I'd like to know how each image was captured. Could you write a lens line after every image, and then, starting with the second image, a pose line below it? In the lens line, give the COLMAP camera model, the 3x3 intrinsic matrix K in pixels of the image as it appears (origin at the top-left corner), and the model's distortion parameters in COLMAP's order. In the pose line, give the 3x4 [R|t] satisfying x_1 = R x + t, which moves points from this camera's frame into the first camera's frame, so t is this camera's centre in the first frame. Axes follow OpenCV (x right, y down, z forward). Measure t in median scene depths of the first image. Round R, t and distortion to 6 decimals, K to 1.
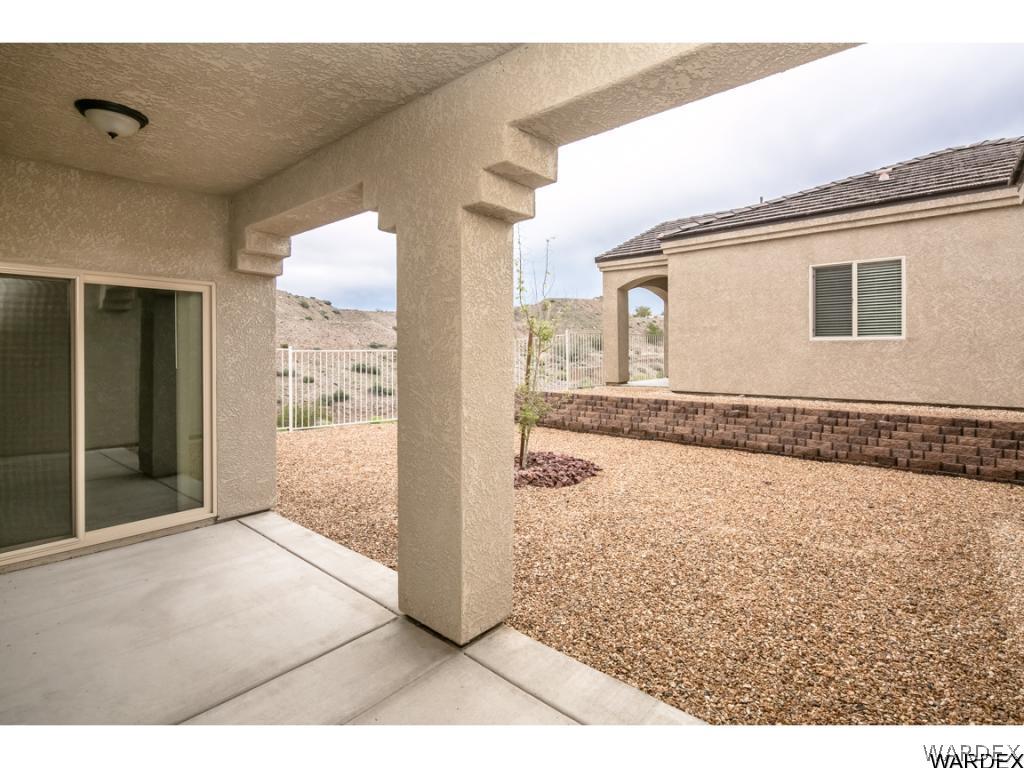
lens RADIAL K [[494.2, 0, 519.5], [0, 494.2, 350.8], [0, 0, 1]] dist [0.007320, -0.006079]
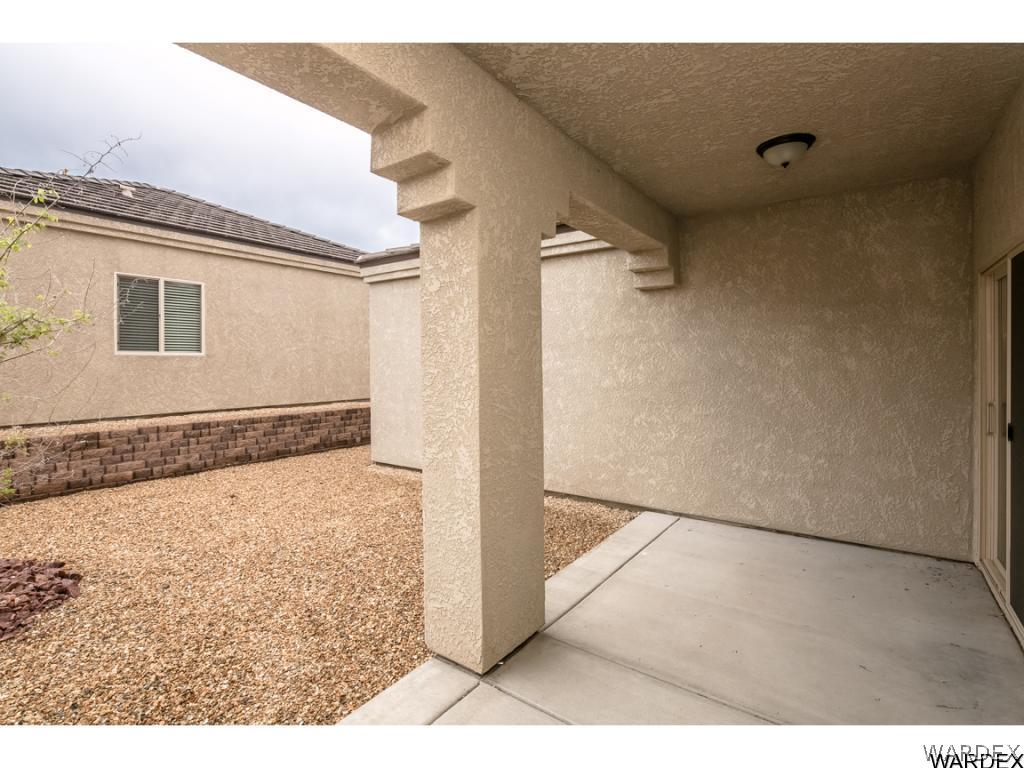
lens RADIAL K [[494.2, 0, 507.2], [0, 494.2, 365.5], [0, 0, 1]] dist [0.007320, -0.006079]
pose [[-0.087259, 0.001234, 0.996185, -0.429504], [0.004676, 0.999989, -0.000829, 0.003752], [-0.996175, 0.004586, -0.087264, 0.413537]]
